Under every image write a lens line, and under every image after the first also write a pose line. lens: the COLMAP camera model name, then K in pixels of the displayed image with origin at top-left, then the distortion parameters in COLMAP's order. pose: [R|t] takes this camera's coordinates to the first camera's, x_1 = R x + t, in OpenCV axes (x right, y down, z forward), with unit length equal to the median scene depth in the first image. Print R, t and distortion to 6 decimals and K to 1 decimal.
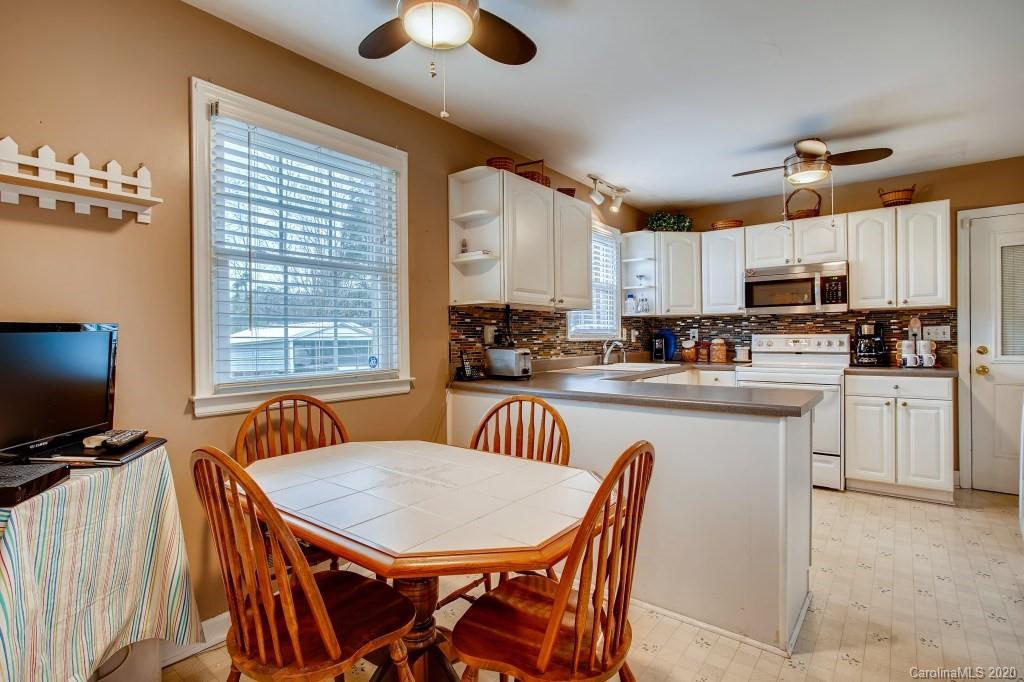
lens RADIAL K [[502.3, 0, 512.0], [0, 502.3, 341.0], [0, 0, 1]] dist [-0.044791, 0.024844]
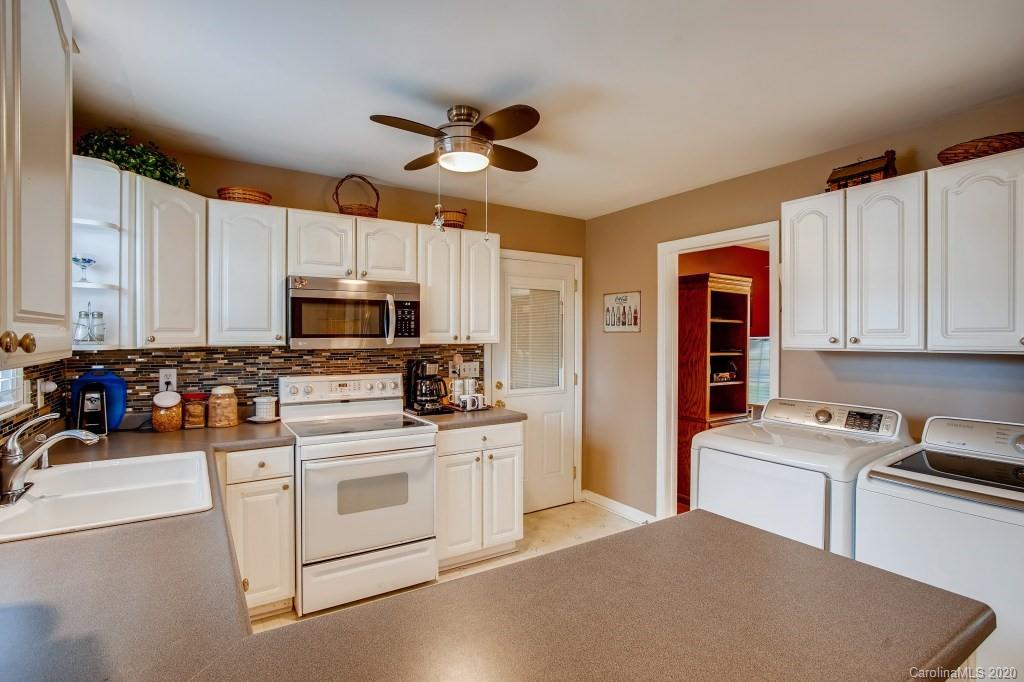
lens RADIAL K [[502.3, 0, 512.0], [0, 502.3, 341.0], [0, 0, 1]] dist [-0.044791, 0.024844]
pose [[0.325716, 0.002239, 0.945465, -0.031812], [0.001794, 0.999994, -0.002986, -0.062293], [-0.945466, 0.002668, 0.325710, 0.552225]]
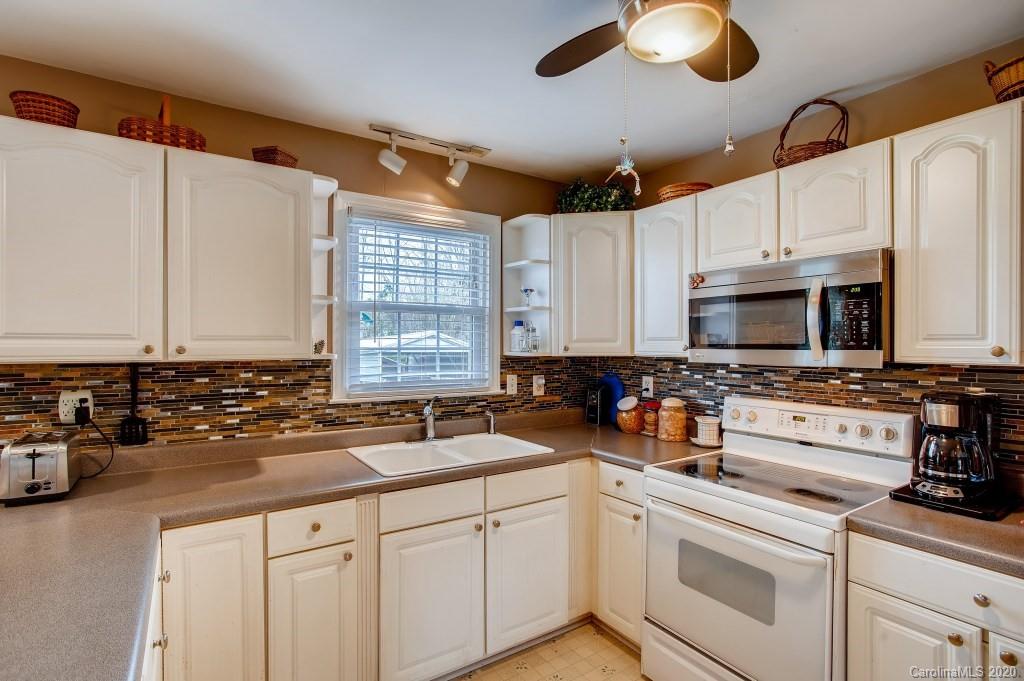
lens RADIAL K [[498.3, 0, 511.1], [0, 498.3, 345.3], [0, 0, 1]] dist [-0.044542, 0.023410]
pose [[0.949339, 0.014023, -0.313940, 0.469023], [-0.014506, 0.999894, 0.000796, -0.069738], [0.313918, 0.003798, 0.949442, 0.466098]]
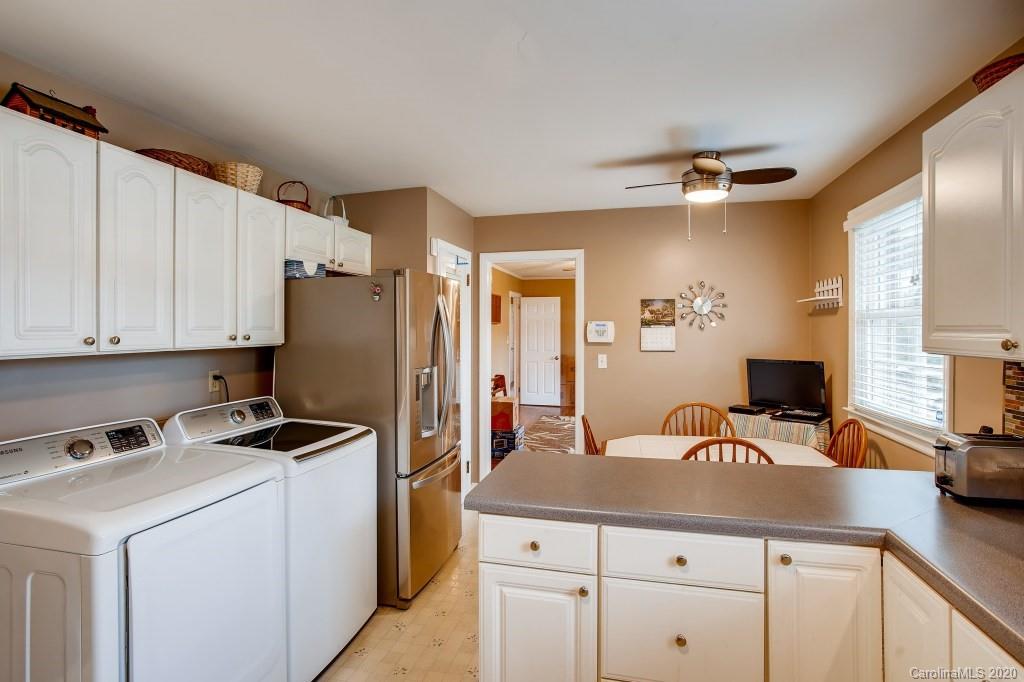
lens RADIAL K [[511.9, 0, 509.4], [0, 511.9, 331.4], [0, 0, 1]] dist [-0.047191, 0.027135]
pose [[-0.911846, 0.011469, -0.410372, 0.468656], [0.004650, 0.999834, 0.017610, -0.077455], [0.410506, 0.014150, -0.911748, 0.906477]]
